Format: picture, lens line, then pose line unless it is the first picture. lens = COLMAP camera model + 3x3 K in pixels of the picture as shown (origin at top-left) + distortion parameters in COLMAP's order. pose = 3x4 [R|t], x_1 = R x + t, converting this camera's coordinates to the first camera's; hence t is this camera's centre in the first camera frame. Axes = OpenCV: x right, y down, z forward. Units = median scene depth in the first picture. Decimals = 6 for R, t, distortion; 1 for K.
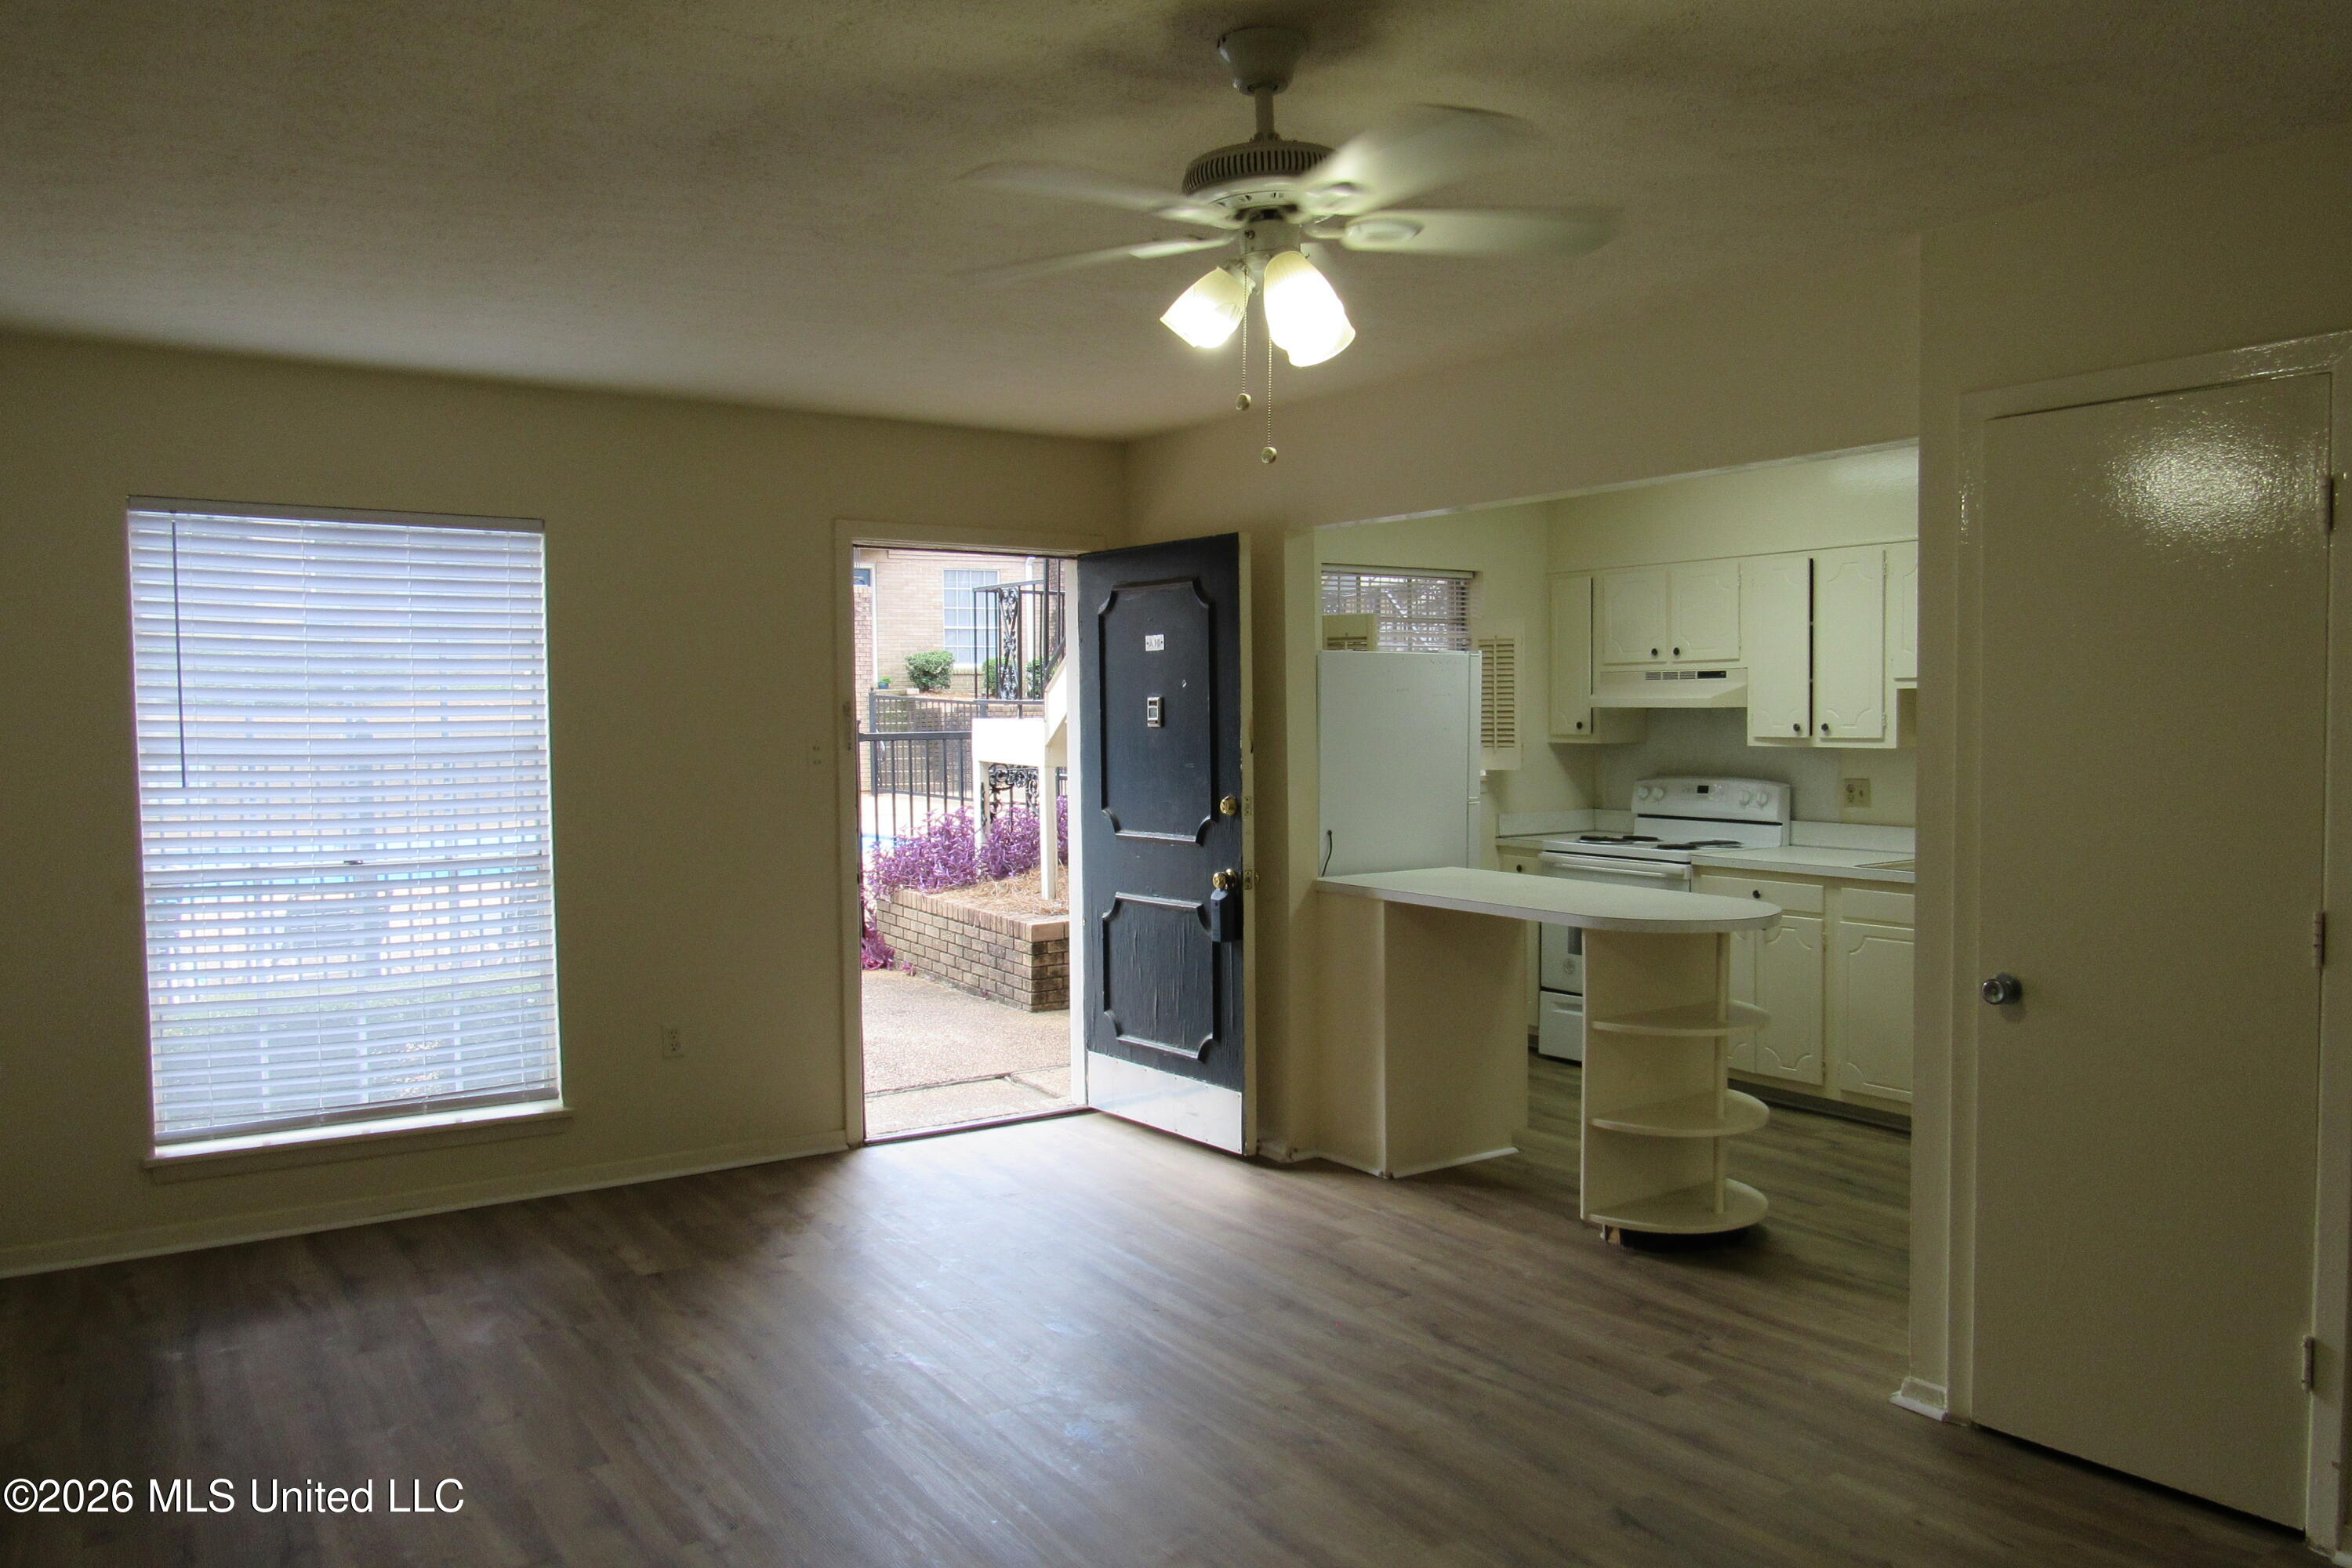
lens RADIAL K [[1686.0, 0, 1168.8], [0, 1686.0, 784.5], [0, 0, 1]] dist [-0.034440, 0.013520]
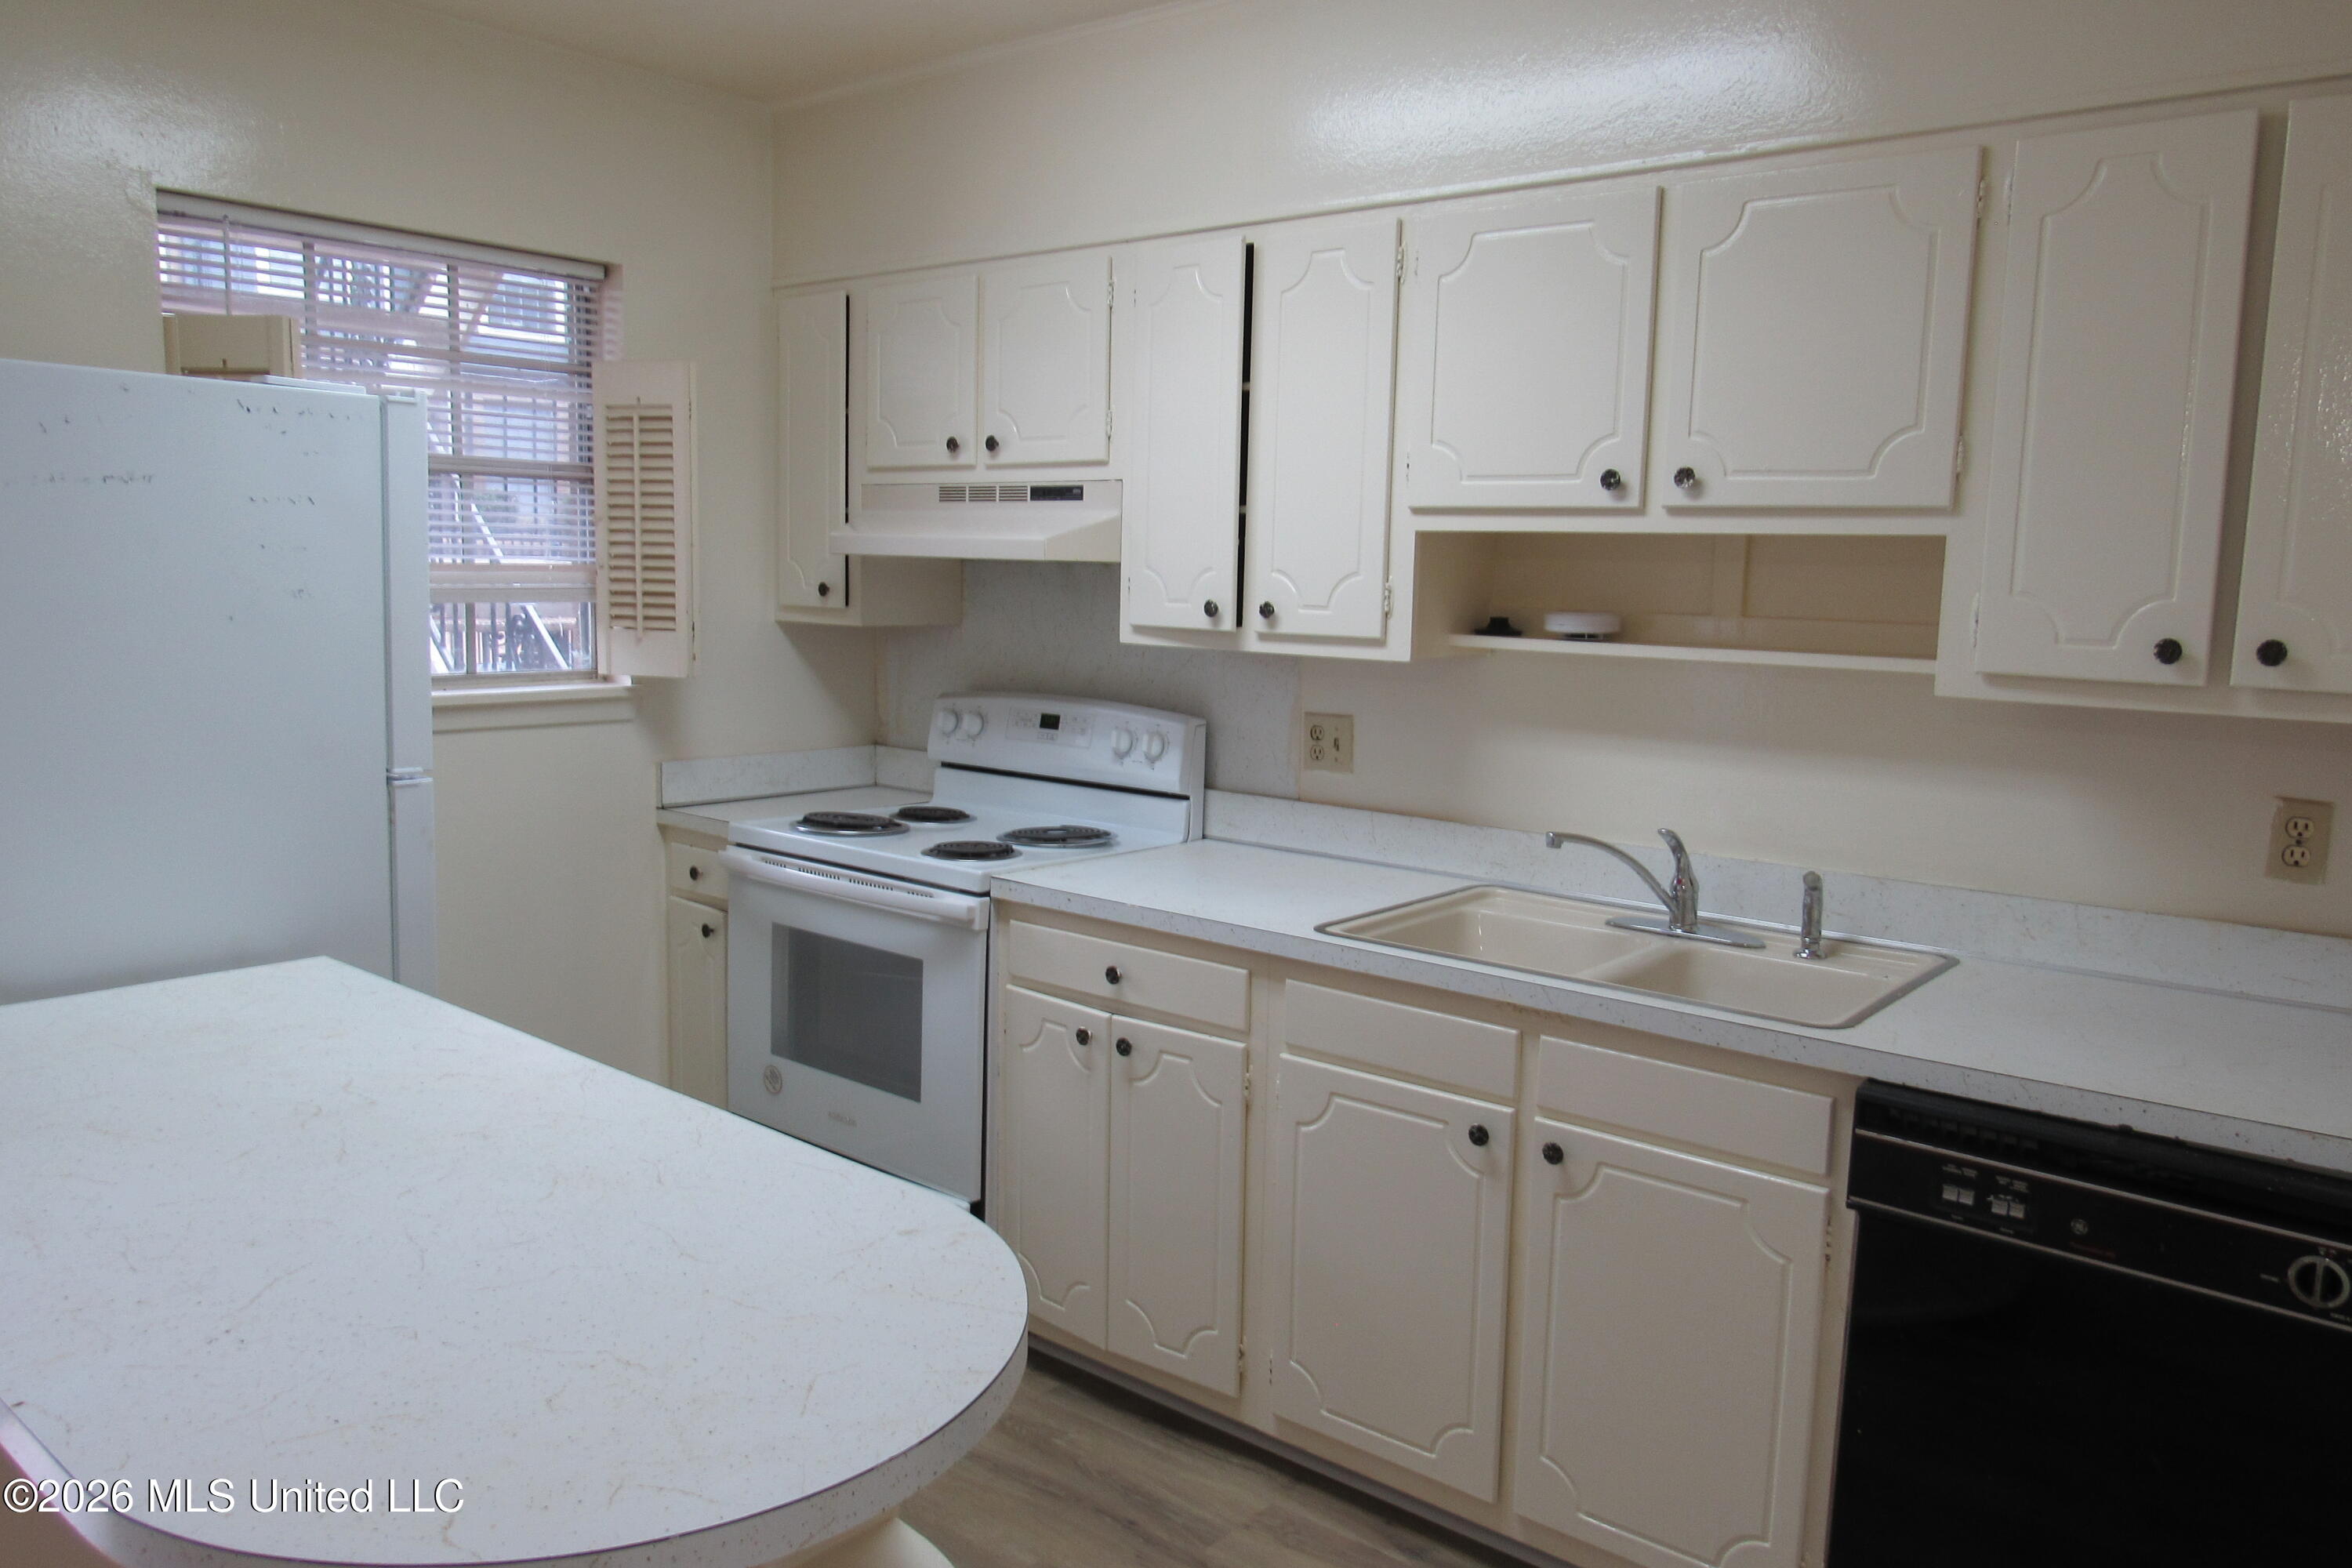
lens RADIAL K [[1686.0, 0, 1183.7], [0, 1686.0, 779.2], [0, 0, 1]] dist [-0.034440, 0.013520]
pose [[0.956433, -0.002152, 0.291943, 0.242433], [-0.022062, 0.996581, 0.079621, -0.025299], [-0.291117, -0.082593, 0.953116, 0.580885]]
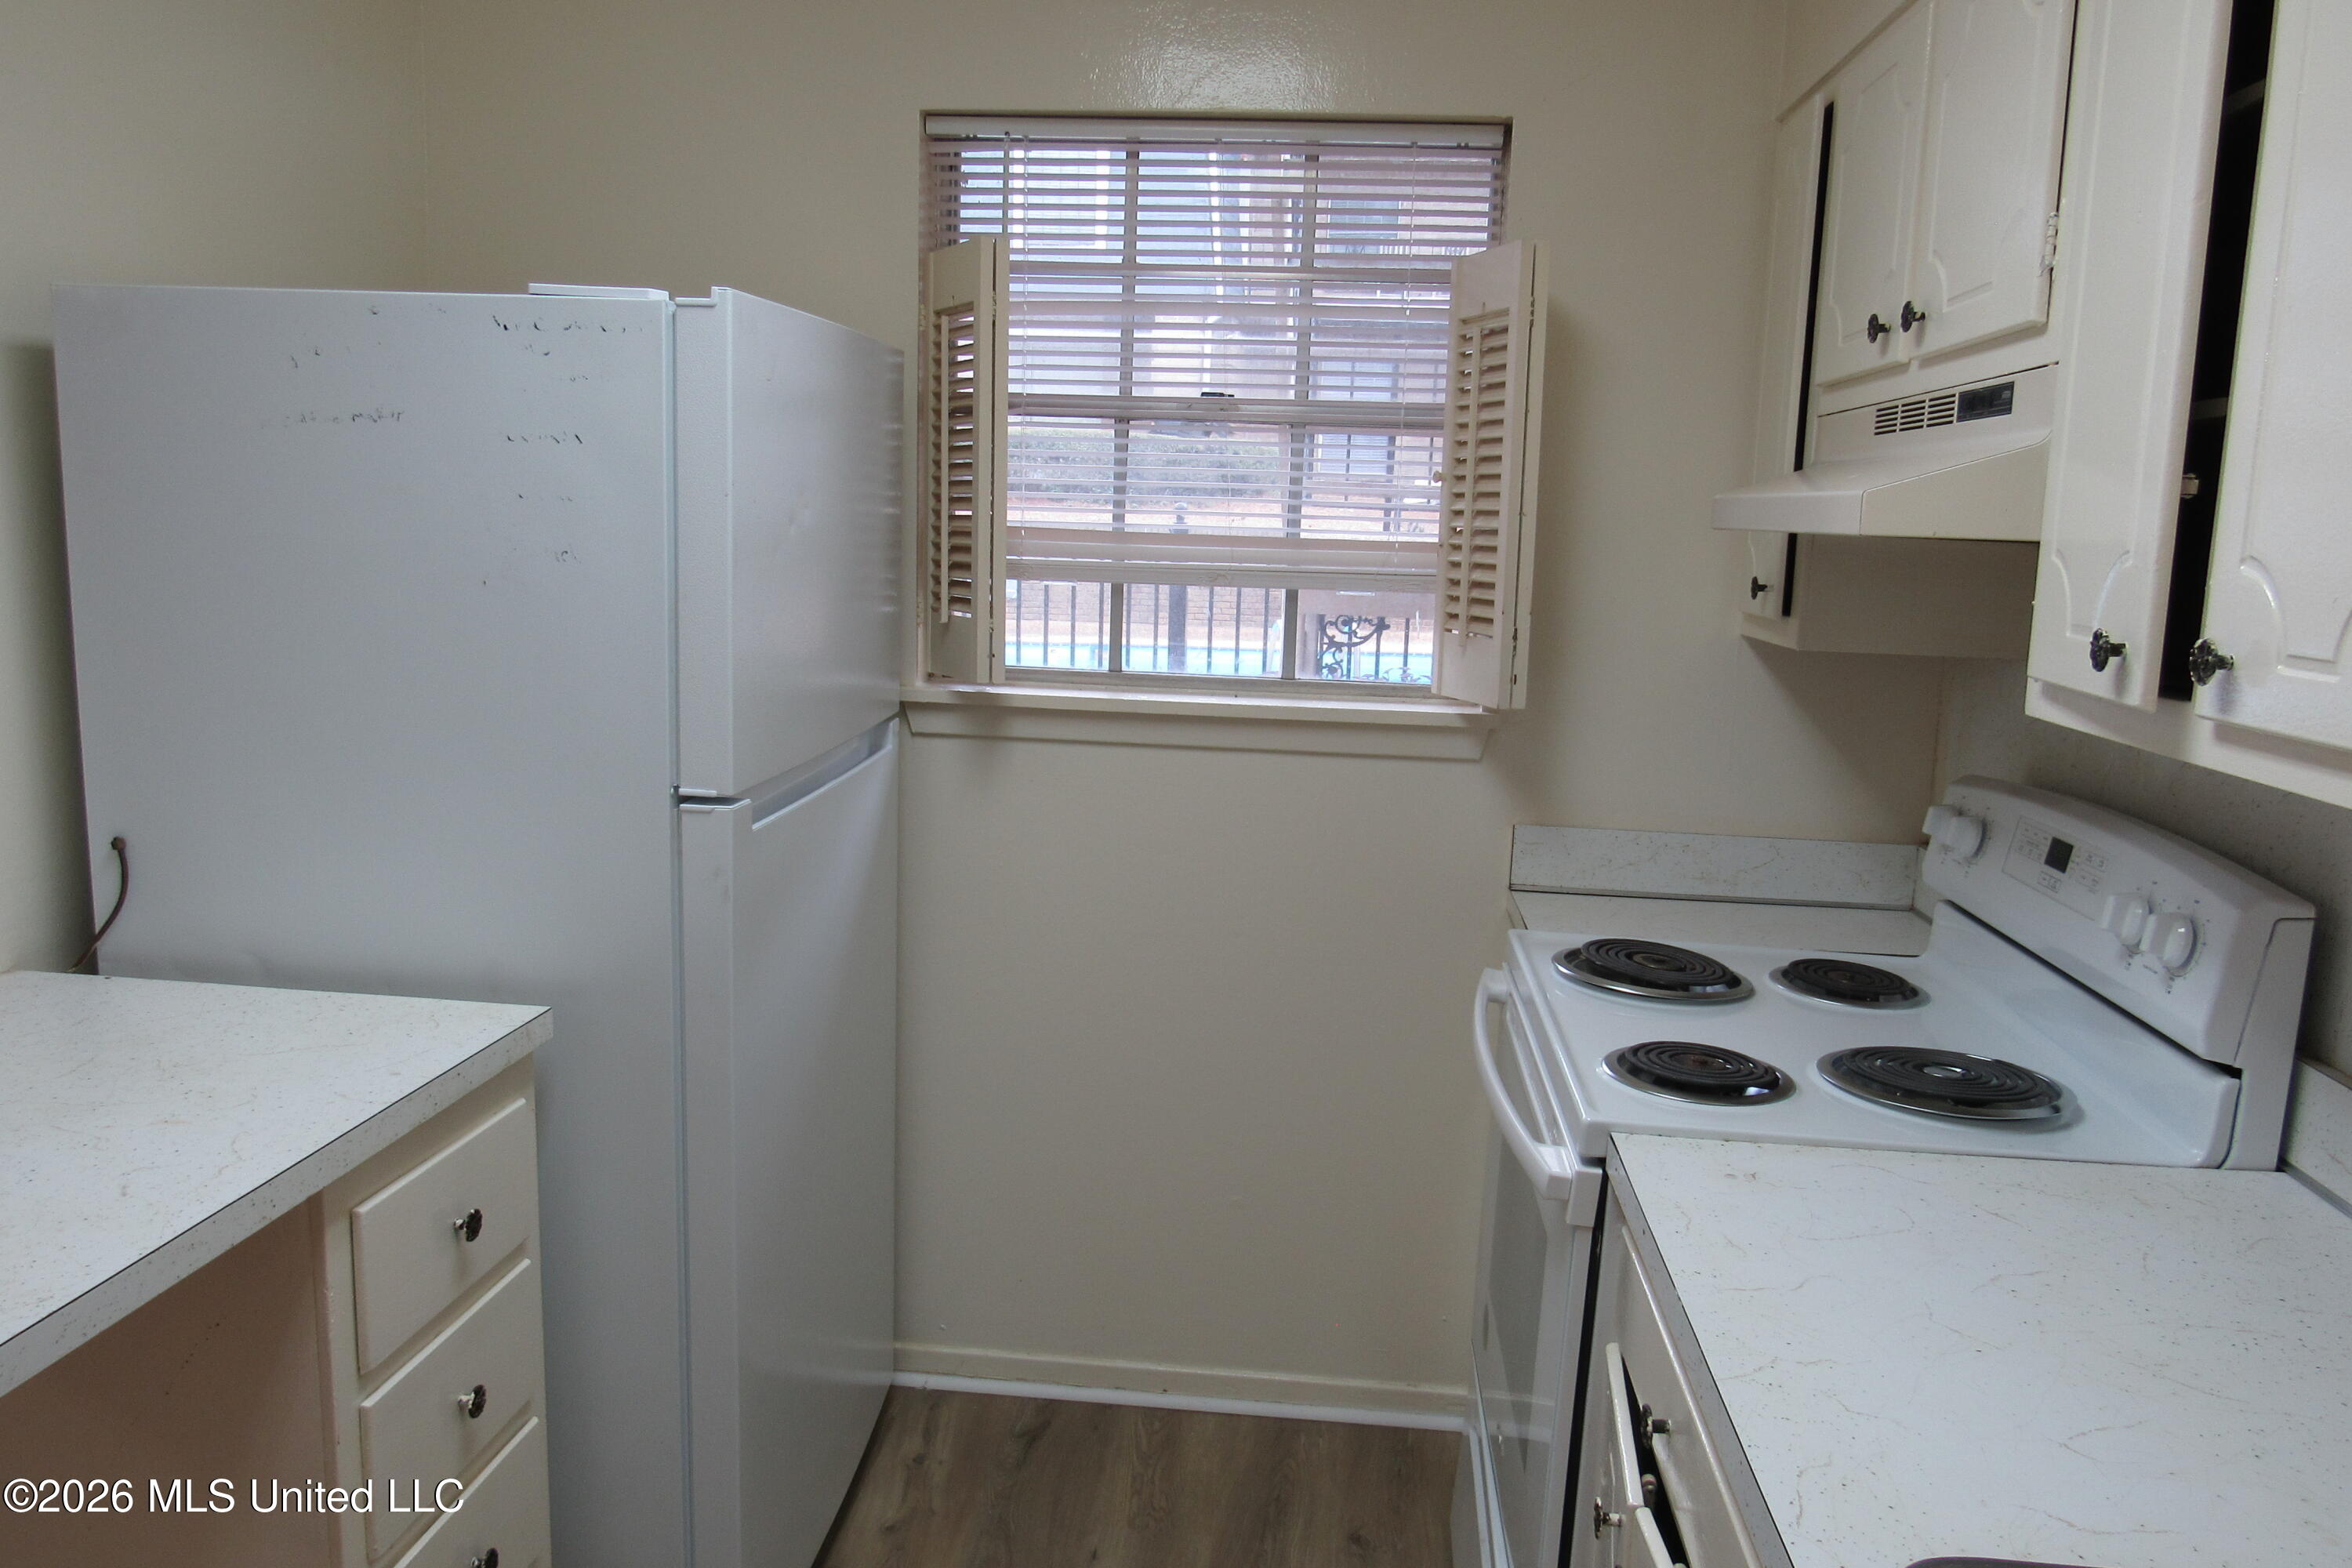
lens RADIAL K [[1686.0, 0, 1165.5], [0, 1686.0, 775.4], [0, 0, 1]] dist [-0.034440, 0.013520]
pose [[0.775579, 0.132091, -0.617275, 0.434754], [-0.070110, 0.989837, 0.123726, -0.038227], [0.627345, -0.052683, 0.776958, 0.828240]]
